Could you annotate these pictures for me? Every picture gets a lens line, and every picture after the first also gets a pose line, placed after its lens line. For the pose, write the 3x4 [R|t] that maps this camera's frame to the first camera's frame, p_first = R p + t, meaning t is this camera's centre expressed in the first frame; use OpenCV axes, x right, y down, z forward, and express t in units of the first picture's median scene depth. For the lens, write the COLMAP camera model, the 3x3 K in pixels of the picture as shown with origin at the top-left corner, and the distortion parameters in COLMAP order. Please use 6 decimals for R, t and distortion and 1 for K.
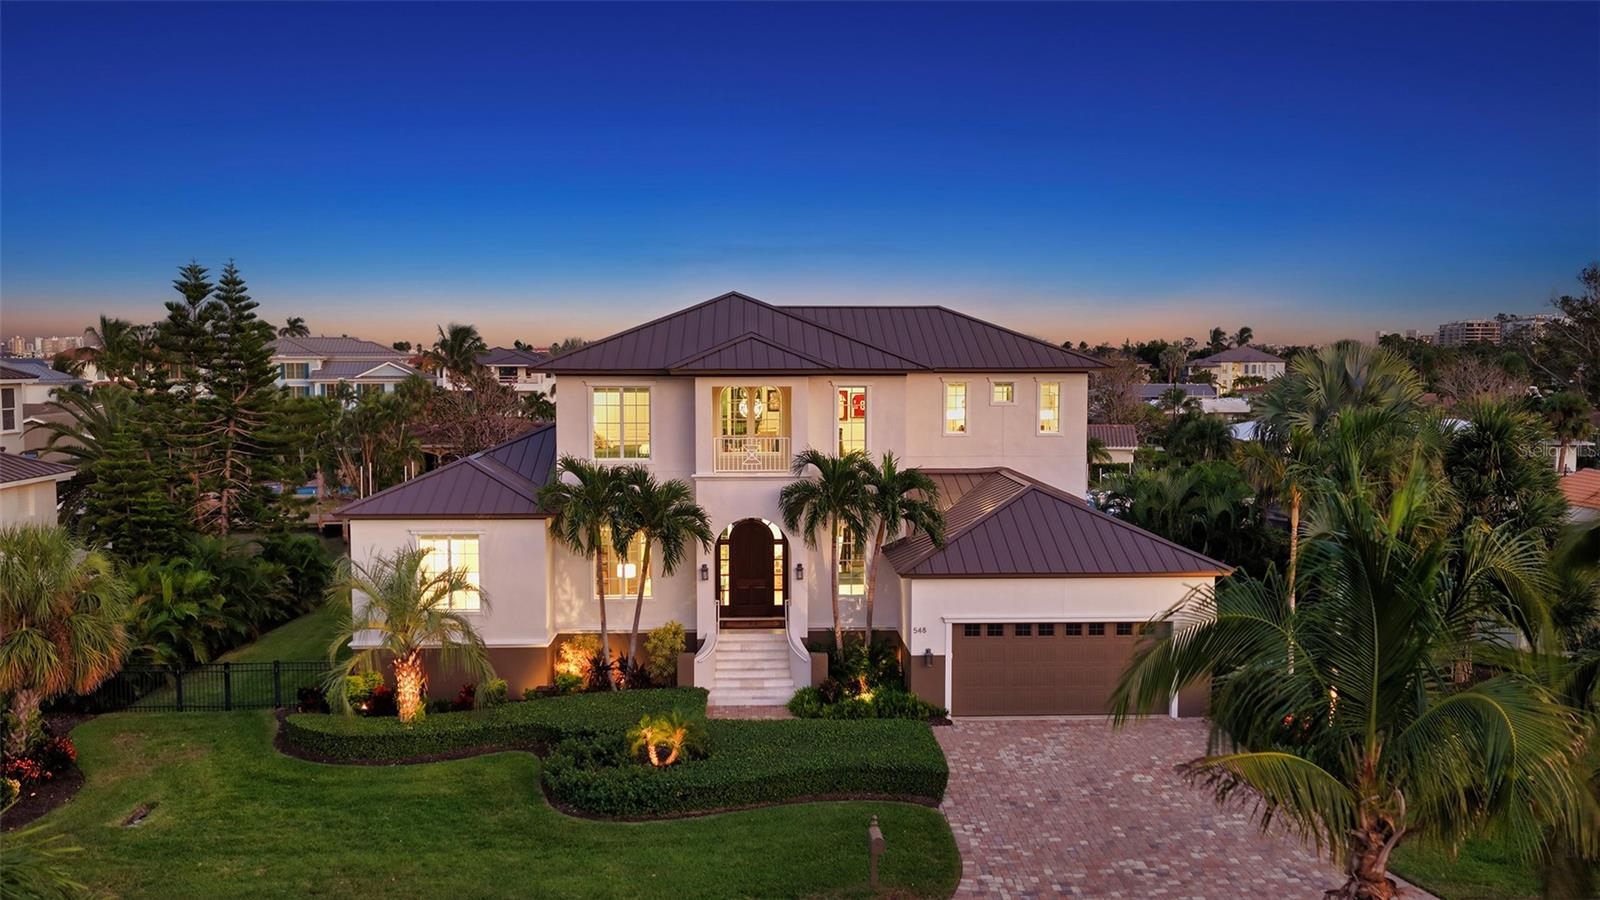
lens RADIAL K [[1321.6, 0, 801.7], [0, 1321.6, 448.3], [0, 0, 1]] dist [-0.010774, 0.040037]
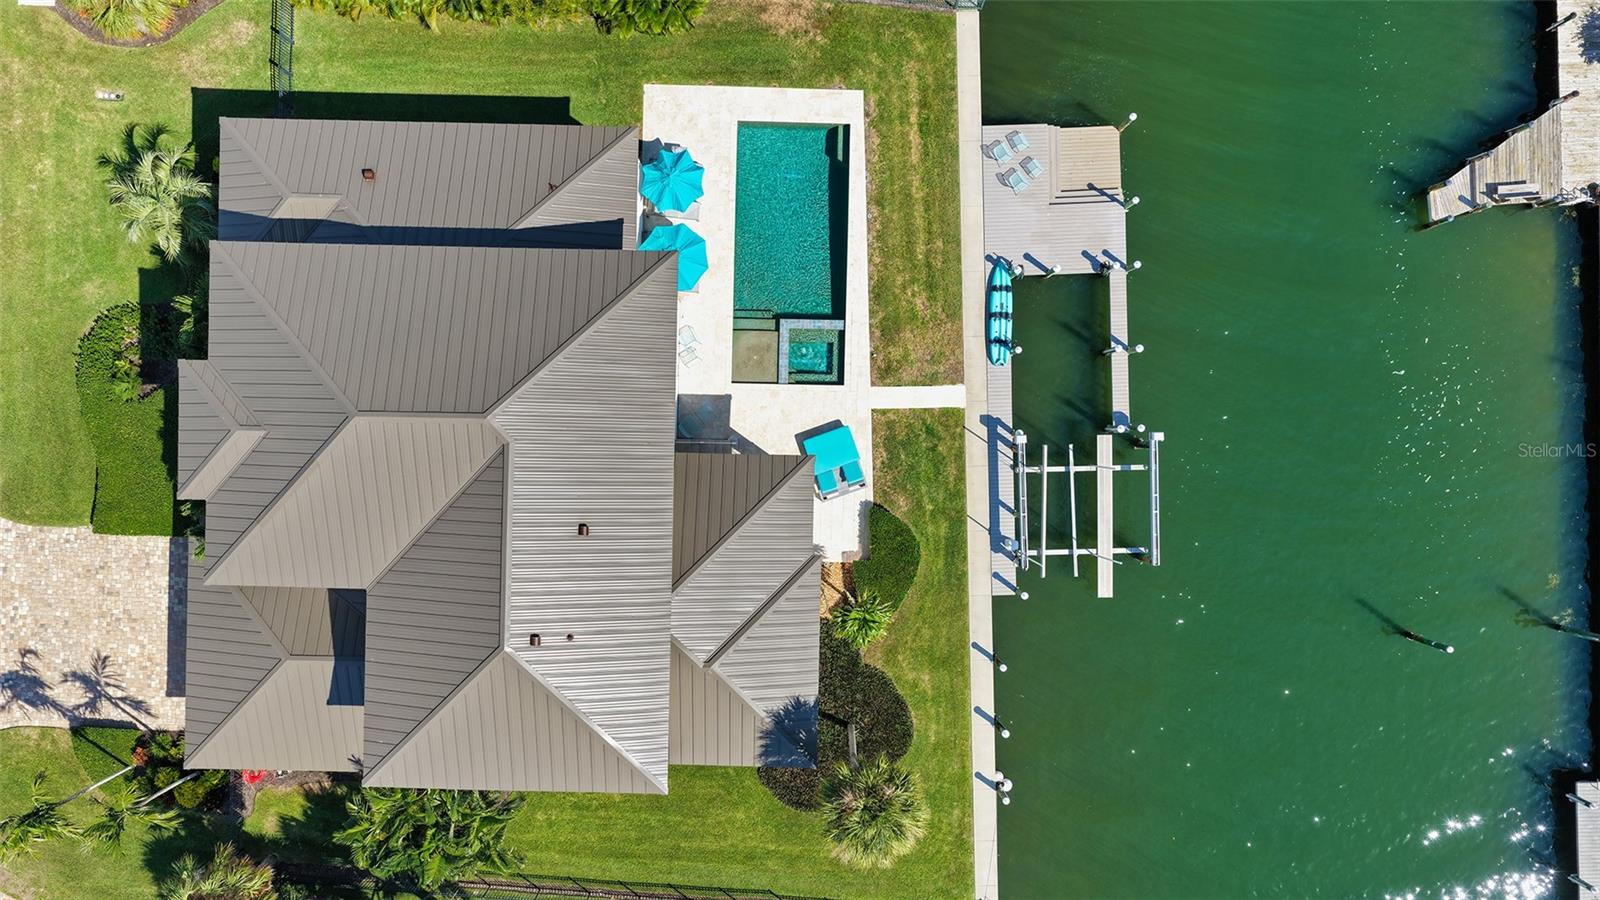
lens RADIAL K [[1321.6, 0, 800.1], [0, 1321.6, 454.5], [0, 0, 1]] dist [-0.010774, 0.040037]
pose [[-0.066163, 0.997610, 0.019915, -0.079769], [-0.069952, -0.024547, 0.997248, -1.347642], [0.995354, 0.064588, 0.071409, 1.520402]]
